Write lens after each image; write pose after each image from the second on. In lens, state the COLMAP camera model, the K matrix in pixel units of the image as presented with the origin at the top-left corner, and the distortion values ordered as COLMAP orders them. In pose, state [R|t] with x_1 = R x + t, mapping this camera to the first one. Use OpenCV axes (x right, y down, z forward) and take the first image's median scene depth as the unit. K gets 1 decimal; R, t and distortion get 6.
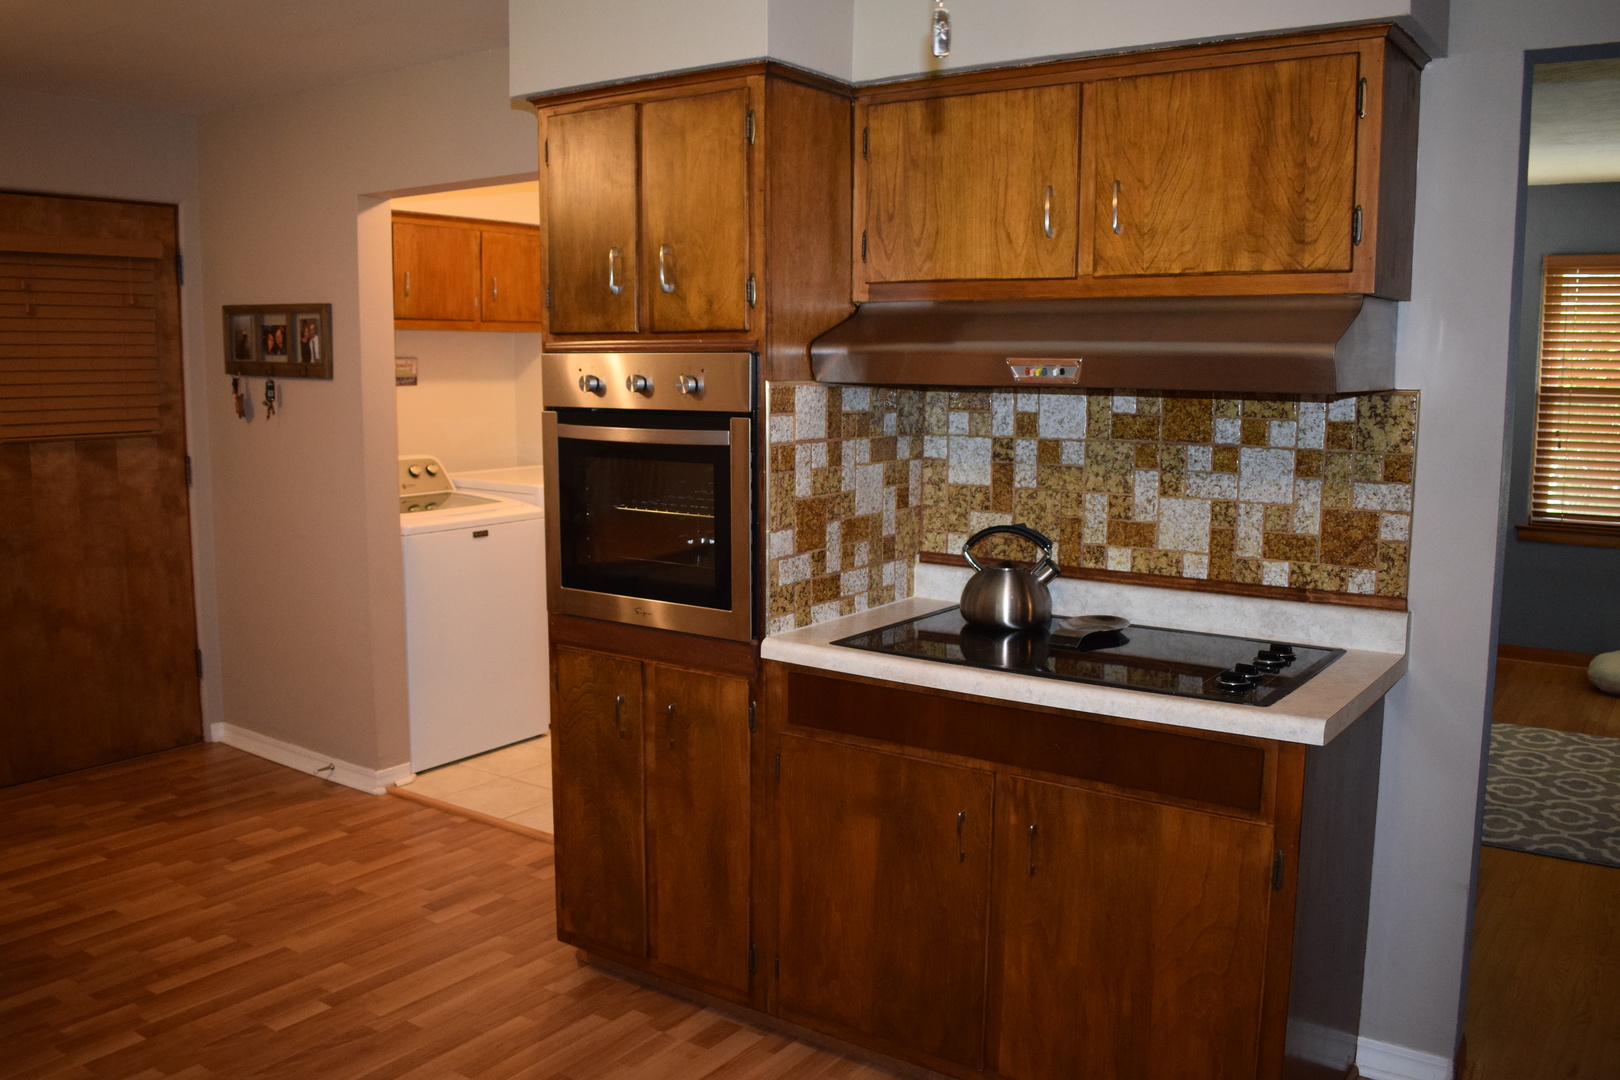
lens RADIAL K [[1360.2, 0, 817.3], [0, 1360.2, 544.6], [0, 0, 1]] dist [-0.090082, 0.014756]
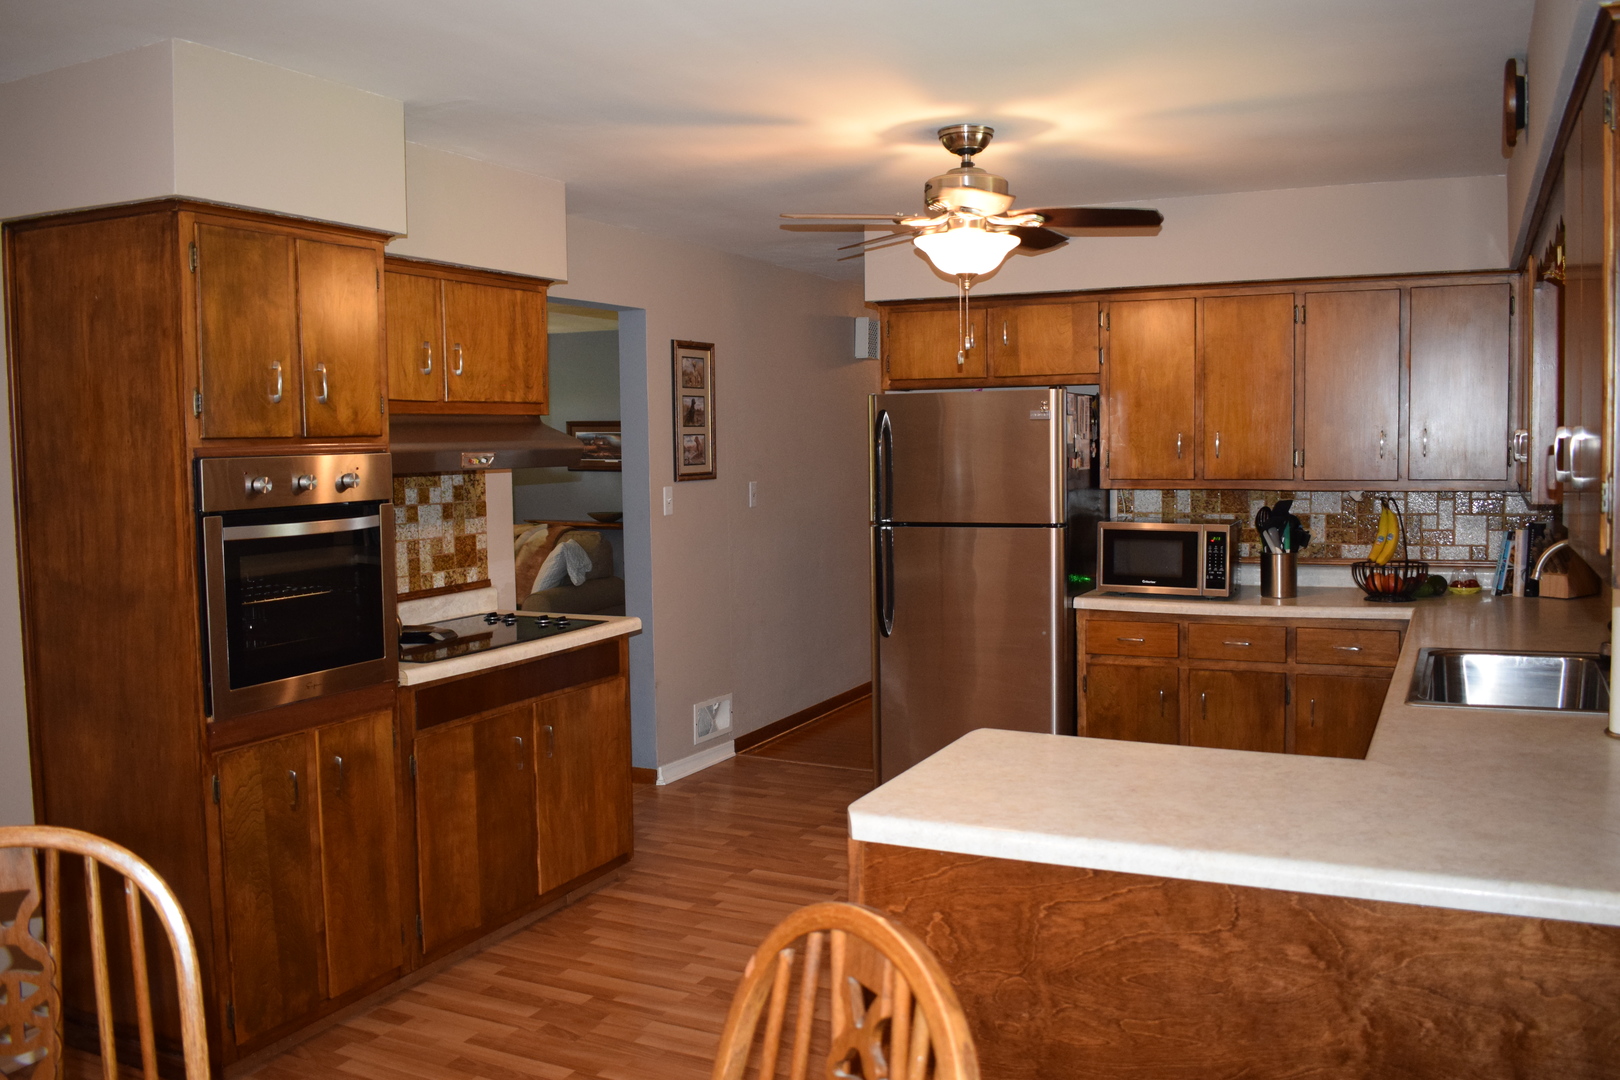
lens RADIAL K [[1360.2, 0, 815.0], [0, 1360.2, 540.7], [0, 0, 1]] dist [-0.090082, 0.014756]
pose [[-0.157615, -0.078802, 0.984351, -1.378374], [0.147310, 0.983781, 0.102344, -0.129235], [-0.976451, 0.161135, -0.143451, 0.792861]]
